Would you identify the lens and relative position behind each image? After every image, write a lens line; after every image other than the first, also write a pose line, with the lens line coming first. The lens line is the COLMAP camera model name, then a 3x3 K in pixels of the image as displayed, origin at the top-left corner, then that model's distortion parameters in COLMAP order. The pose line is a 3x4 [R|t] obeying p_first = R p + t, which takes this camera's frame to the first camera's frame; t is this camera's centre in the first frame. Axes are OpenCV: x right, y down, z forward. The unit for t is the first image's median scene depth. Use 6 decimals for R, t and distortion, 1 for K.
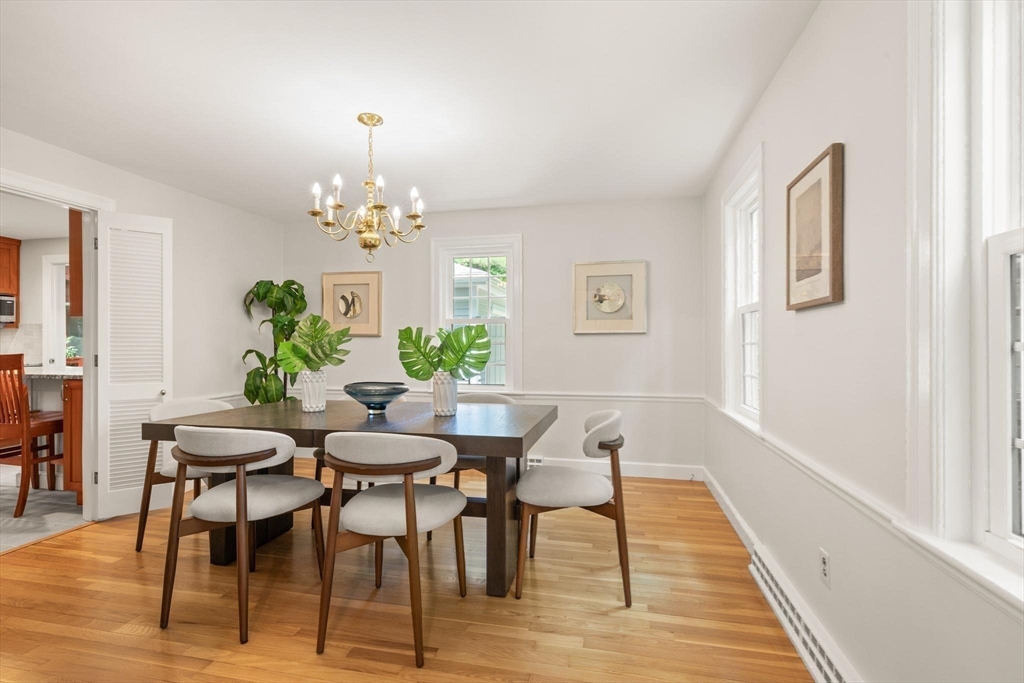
lens RADIAL K [[463.9, 0, 512.0], [0, 463.9, 343.4], [0, 0, 1]] dist [0.007352, -0.002040]
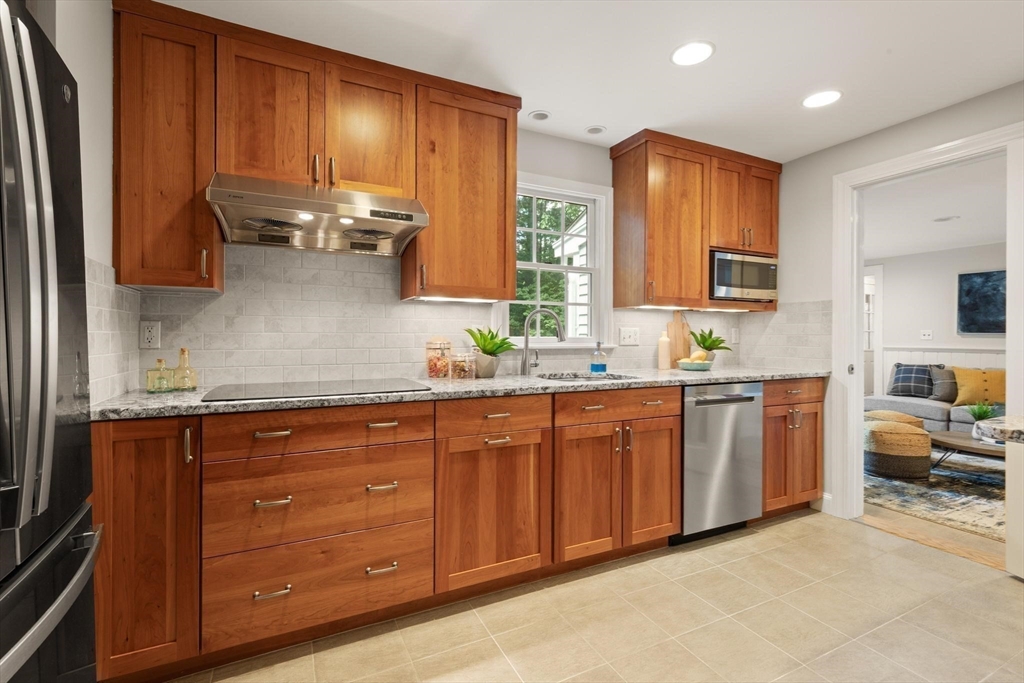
lens RADIAL K [[463.9, 0, 515.1], [0, 463.9, 334.6], [0, 0, 1]] dist [0.007352, -0.002040]
pose [[0.633275, 0.011450, -0.773842, -0.815641], [-0.010028, 0.999928, 0.006589, -0.002748], [0.773862, 0.003587, 0.633344, 0.365150]]
